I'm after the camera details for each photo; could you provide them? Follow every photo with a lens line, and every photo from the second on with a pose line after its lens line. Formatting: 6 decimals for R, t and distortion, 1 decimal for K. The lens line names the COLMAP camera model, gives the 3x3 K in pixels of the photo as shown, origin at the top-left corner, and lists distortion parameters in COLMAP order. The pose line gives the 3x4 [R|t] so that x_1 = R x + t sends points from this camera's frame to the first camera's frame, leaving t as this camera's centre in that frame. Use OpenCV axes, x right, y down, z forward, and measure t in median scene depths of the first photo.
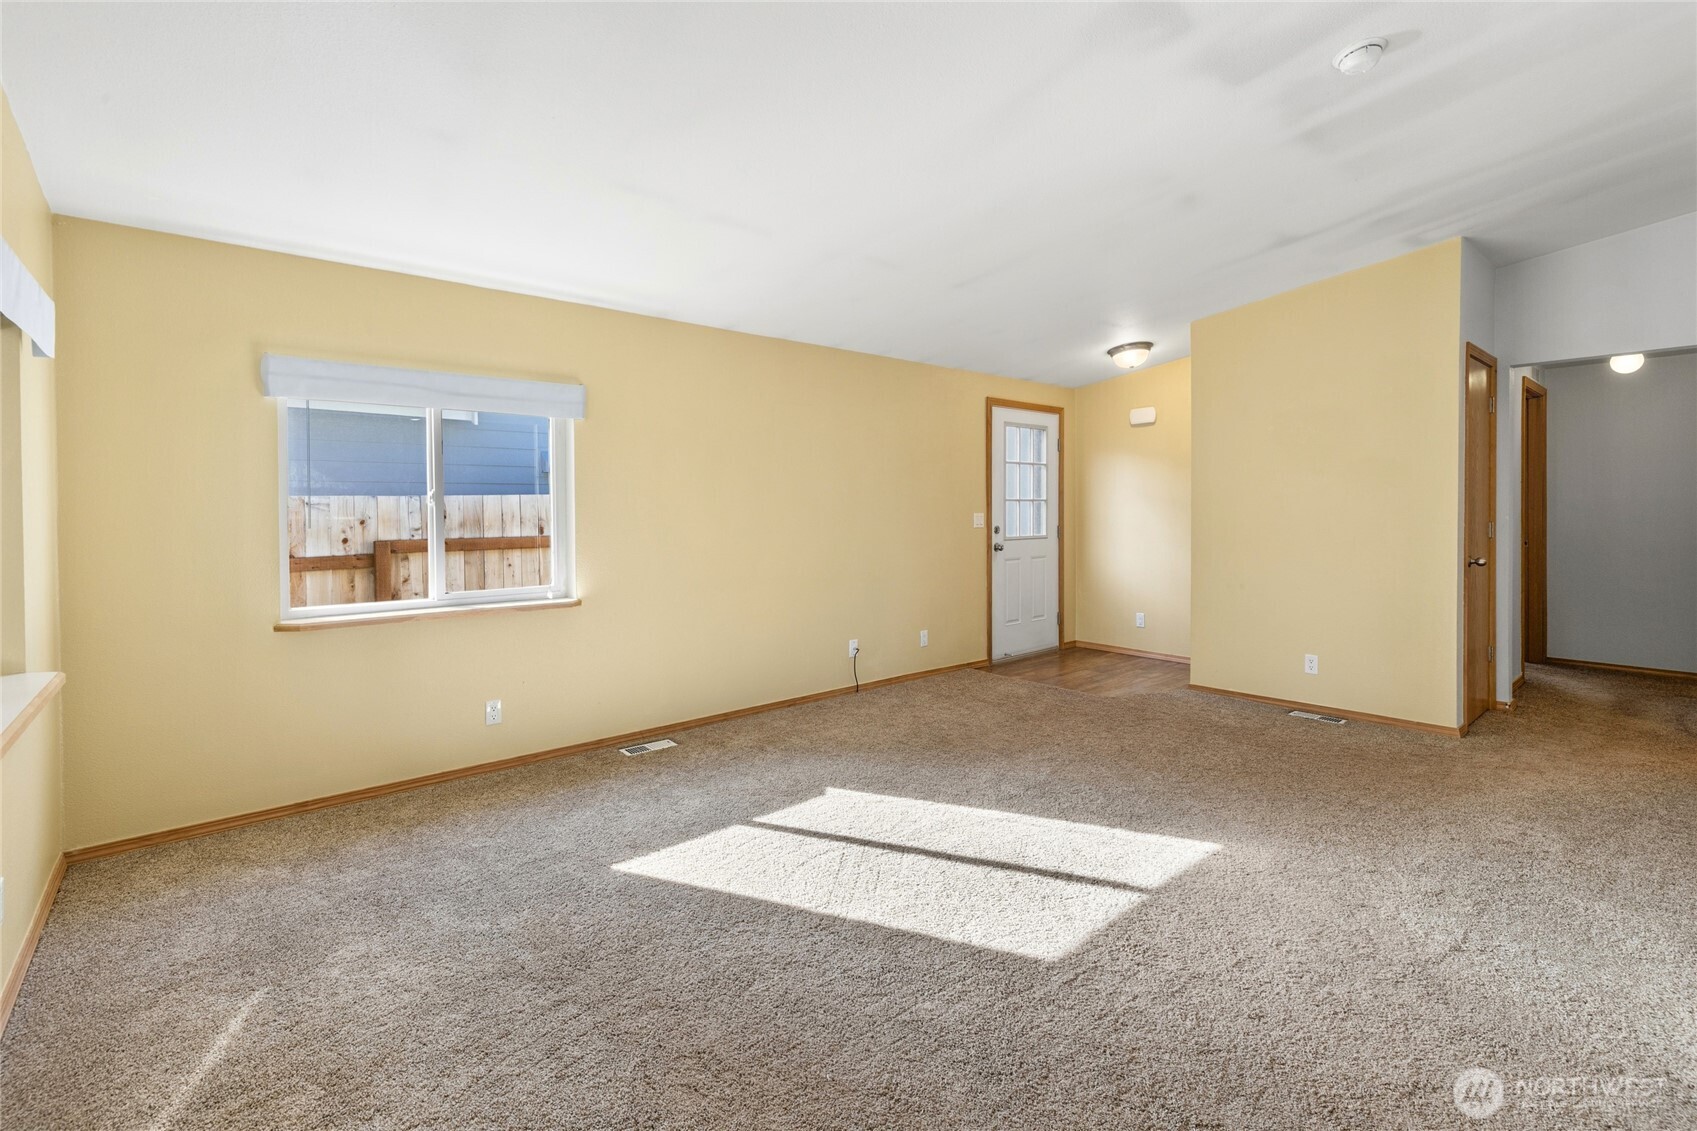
lens RADIAL K [[751.9, 0, 846.7], [0, 751.9, 528.0], [0, 0, 1]] dist [0.004381, 0.000194]
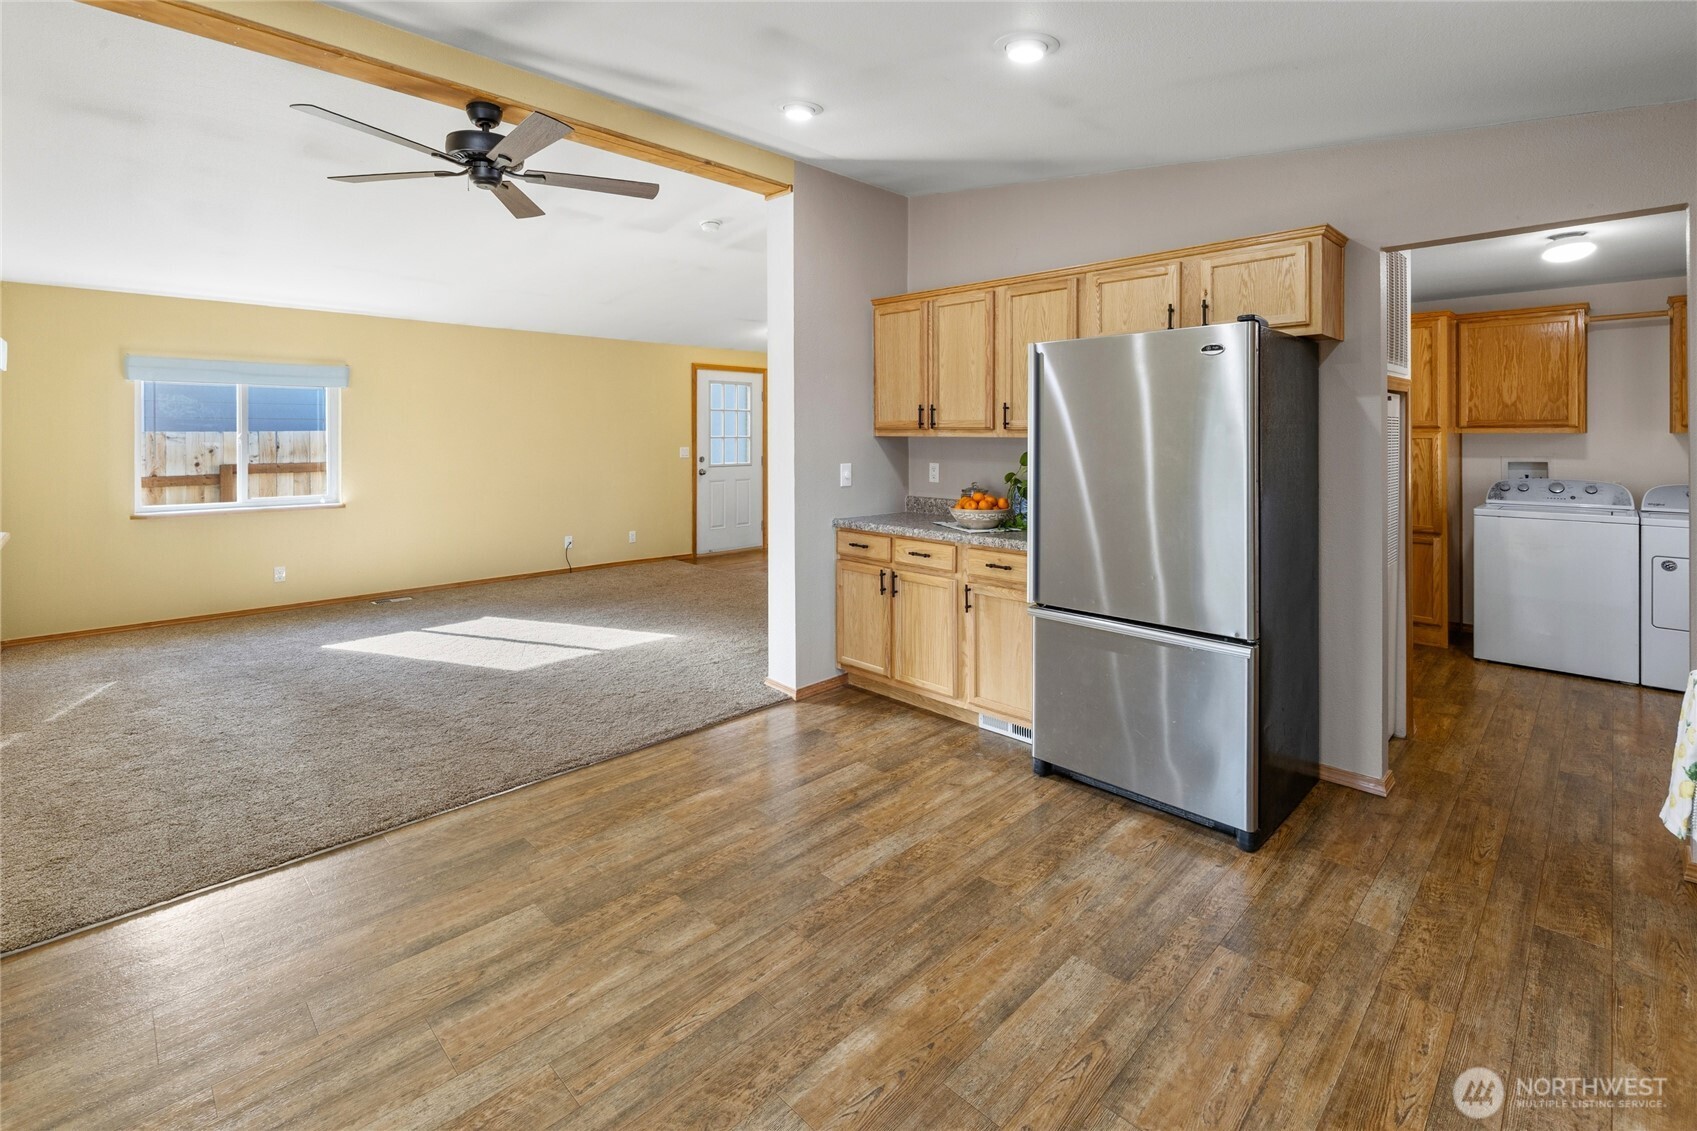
lens RADIAL K [[751.9, 0, 820.3], [0, 751.9, 445.6], [0, 0, 1]] dist [0.004381, 0.000194]
pose [[0.998092, 0.008266, 0.061185, 0.384333], [-0.007694, 0.999925, -0.009571, -0.013050], [-0.061259, 0.009082, 0.998081, -0.443238]]
